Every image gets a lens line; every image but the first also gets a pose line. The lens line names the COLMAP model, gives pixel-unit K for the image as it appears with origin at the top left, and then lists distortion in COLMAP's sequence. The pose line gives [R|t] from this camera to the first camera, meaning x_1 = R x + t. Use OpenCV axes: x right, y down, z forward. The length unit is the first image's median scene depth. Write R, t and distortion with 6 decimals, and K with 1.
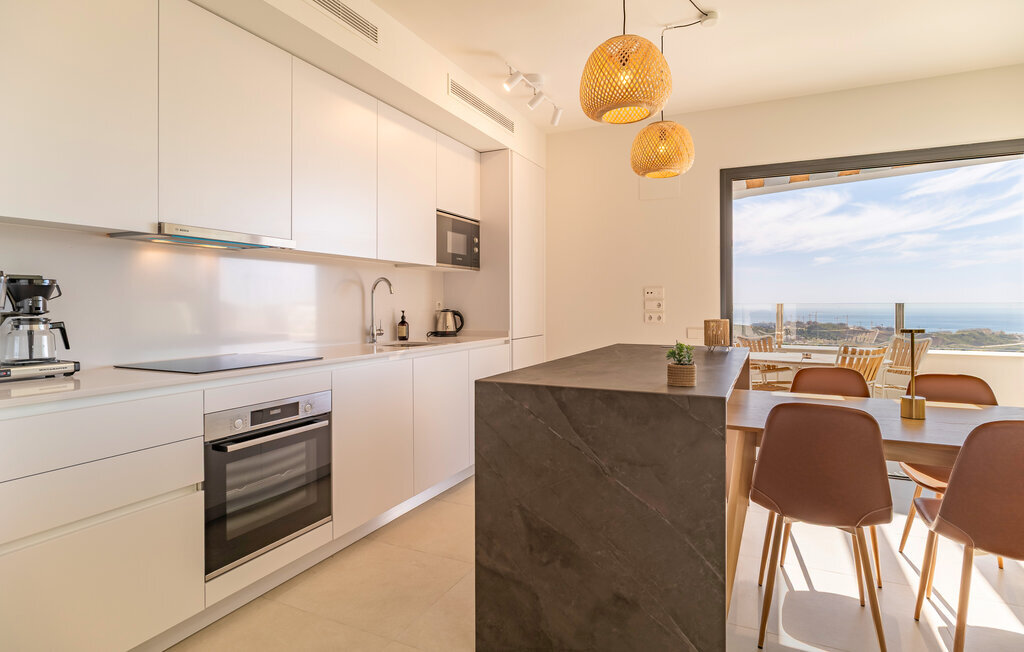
lens RADIAL K [[528.2, 0, 509.5], [0, 528.2, 301.2], [0, 0, 1]] dist [-0.001018, -0.000542]
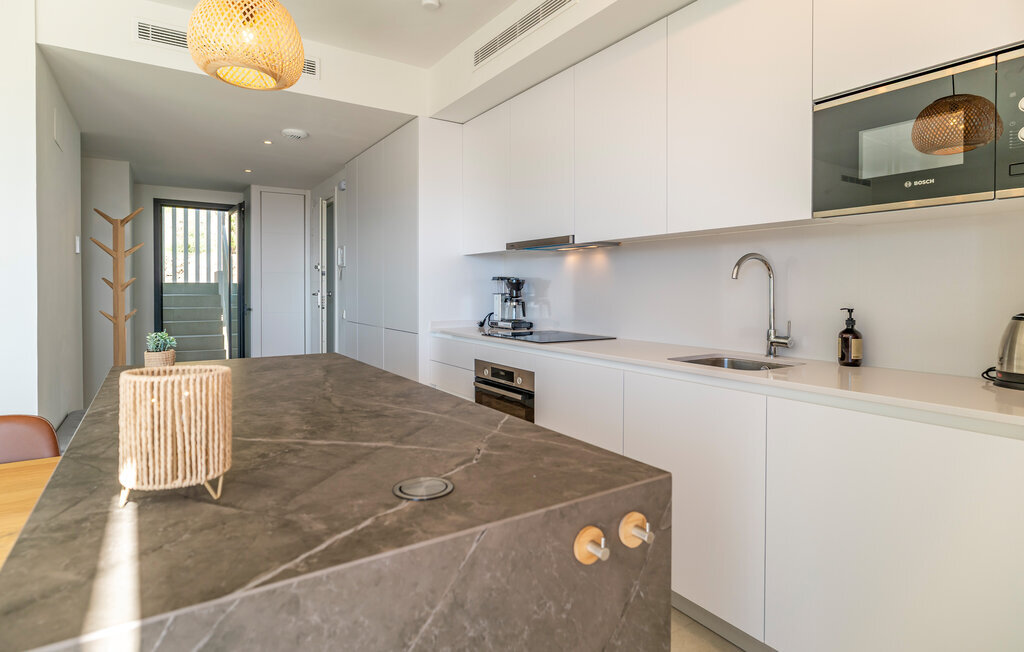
lens RADIAL K [[528.2, 0, 509.5], [0, 528.2, 301.2], [0, 0, 1]] dist [-0.001018, -0.000542]
pose [[-0.492942, 0.016849, -0.869899, 0.409884], [0.000648, 0.999819, 0.018998, 0.000620], [0.870062, 0.008801, -0.492864, 0.964191]]
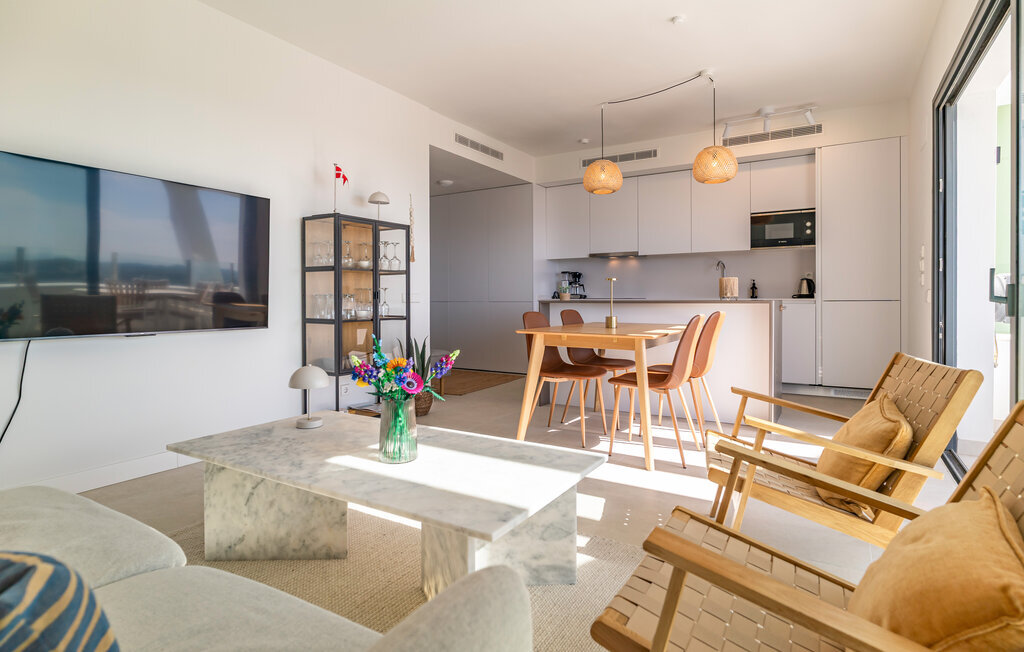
lens RADIAL K [[528.2, 0, 509.5], [0, 528.2, 301.2], [0, 0, 1]] dist [-0.001018, -0.000542]
pose [[-0.084139, 0.006214, -0.996435, 1.418624], [0.008698, 0.999947, 0.005502, 0.066874], [0.996416, -0.008204, -0.084189, 0.408716]]
